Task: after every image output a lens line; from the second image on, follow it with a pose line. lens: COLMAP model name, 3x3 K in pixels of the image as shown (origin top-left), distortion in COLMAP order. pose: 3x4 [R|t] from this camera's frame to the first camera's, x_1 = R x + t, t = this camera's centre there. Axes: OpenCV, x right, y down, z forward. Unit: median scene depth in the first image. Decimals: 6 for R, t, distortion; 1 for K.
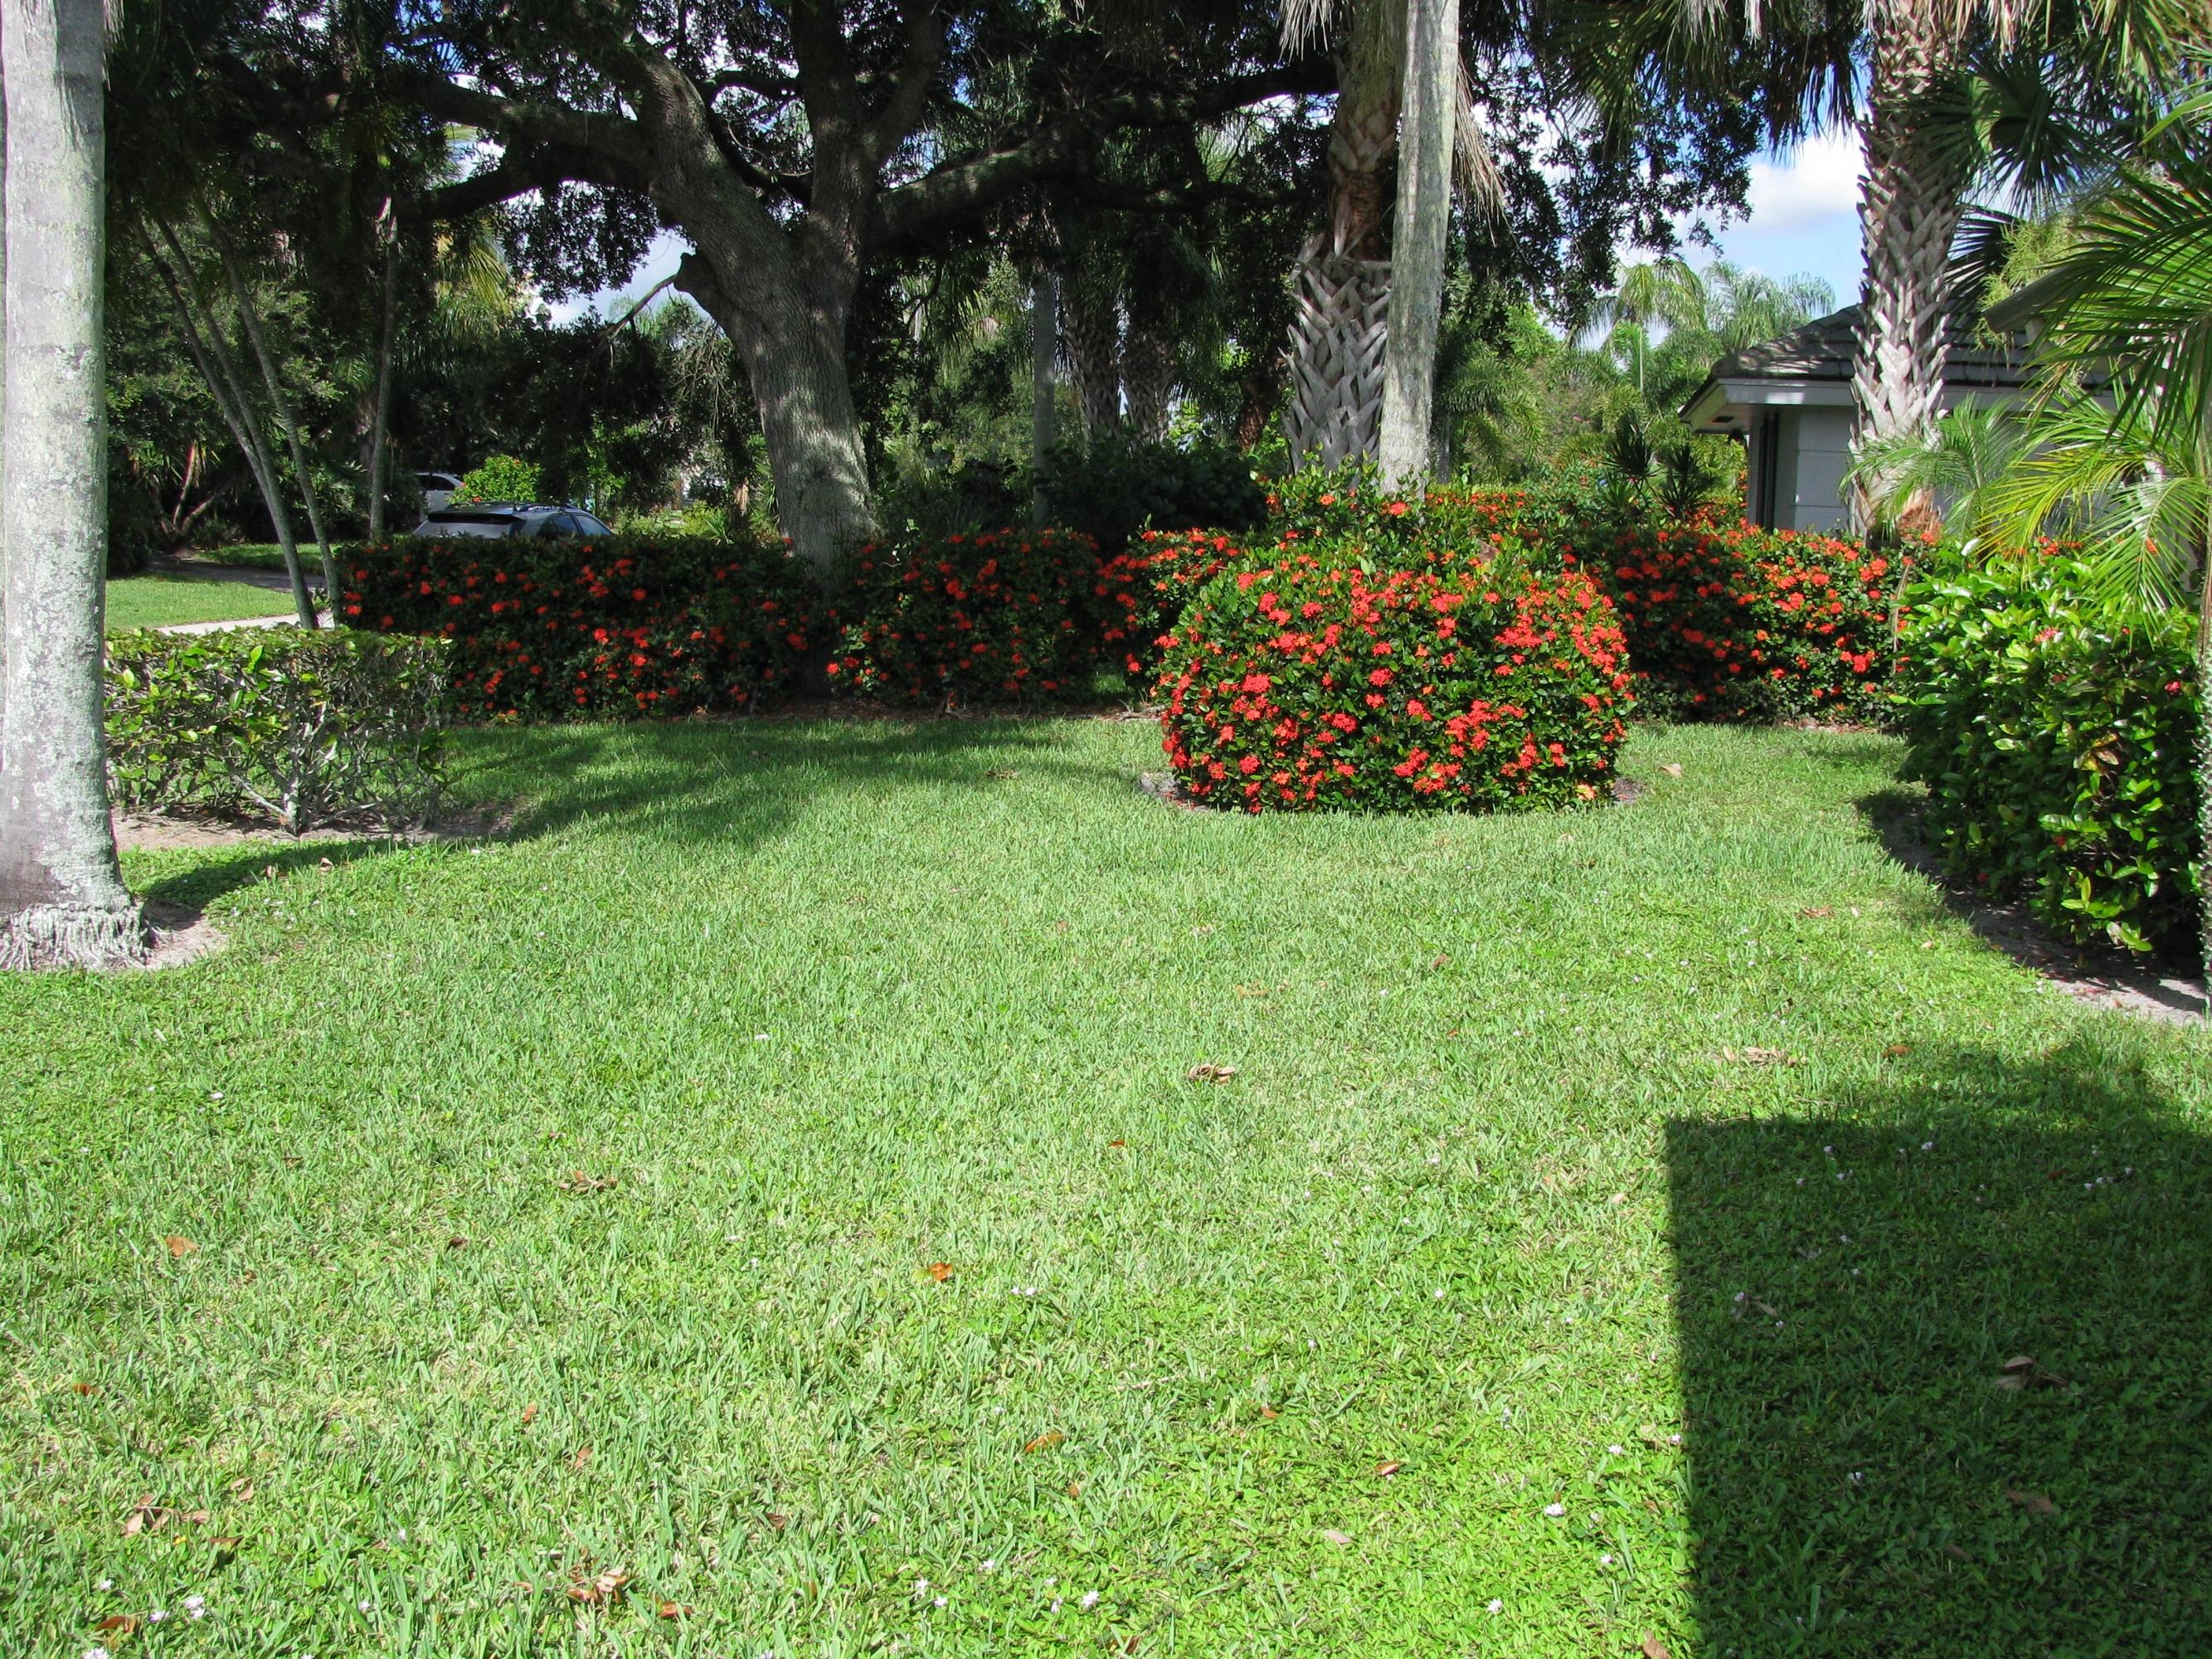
lens RADIAL K [[2351.6, 0, 1112.6], [0, 2351.6, 838.1], [0, 0, 1]] dist [-0.136913, 0.000000]
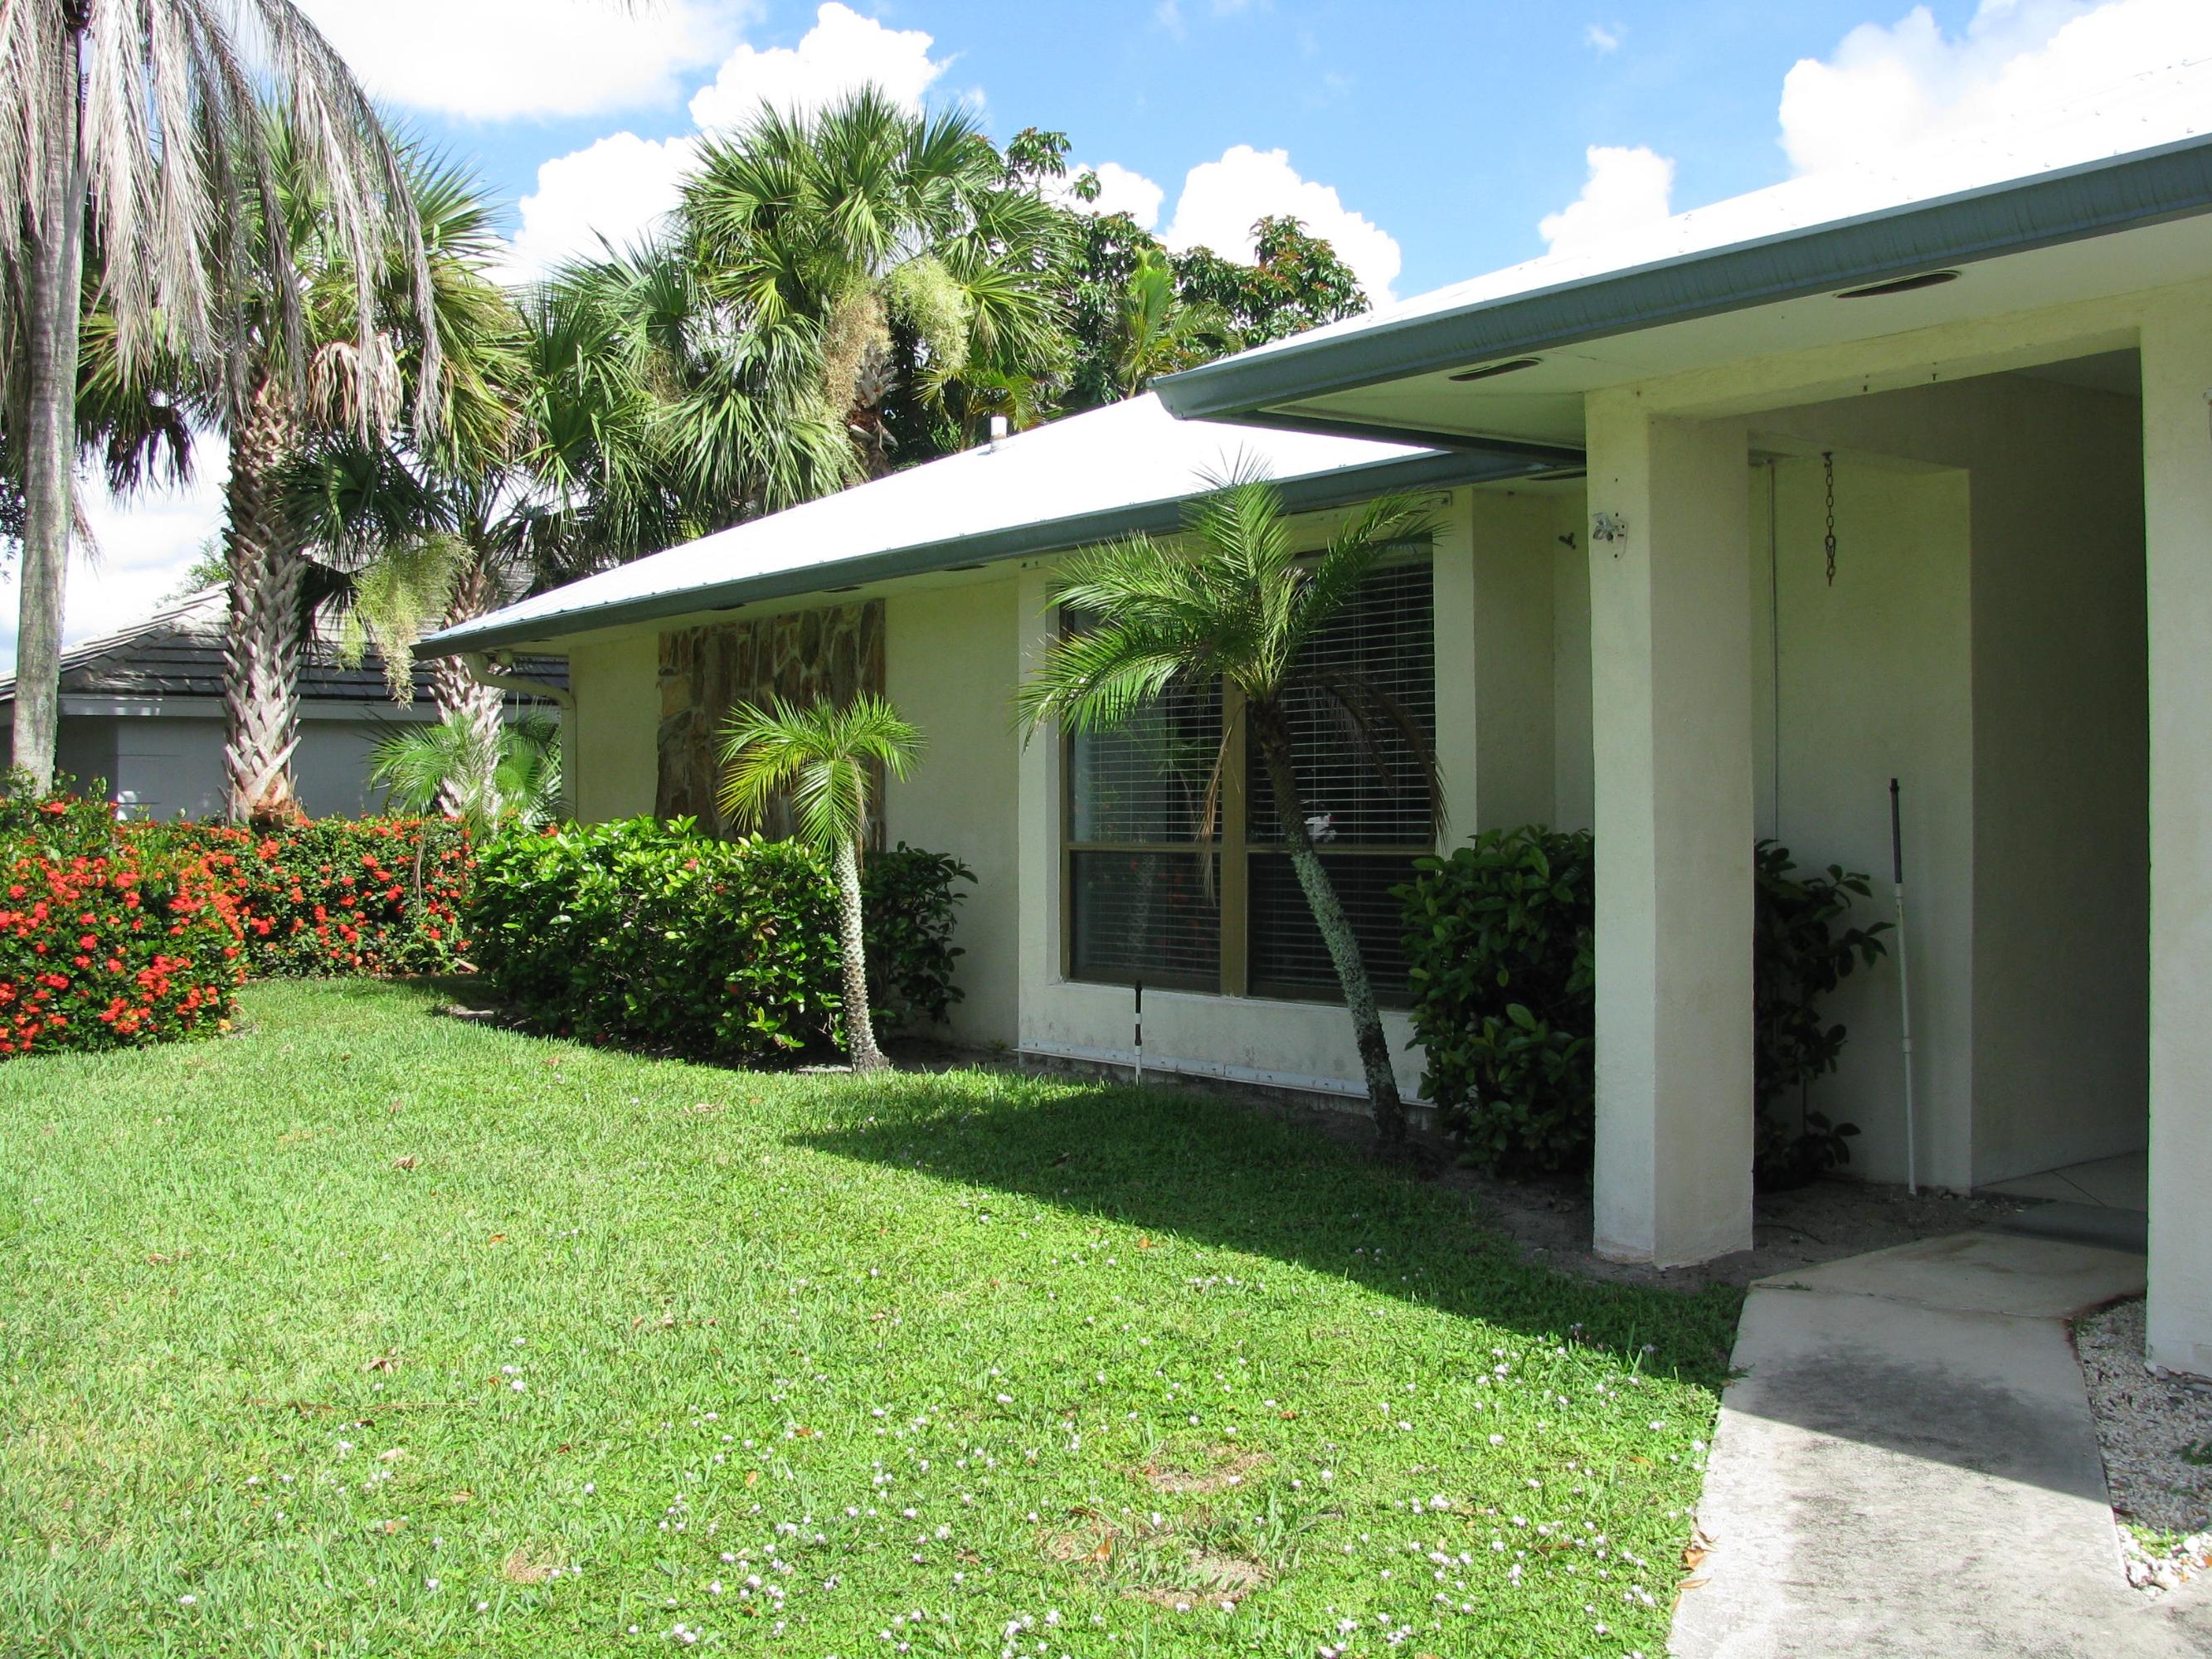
lens RADIAL K [[2351.6, 0, 1098.8], [0, 2351.6, 828.2], [0, 0, 1]] dist [-0.136913, 0.000000]
pose [[0.658576, -0.029436, 0.751938, -0.433006], [0.130127, 0.988636, -0.075268, 0.031363], [-0.741178, 0.147417, 0.654923, -0.185536]]
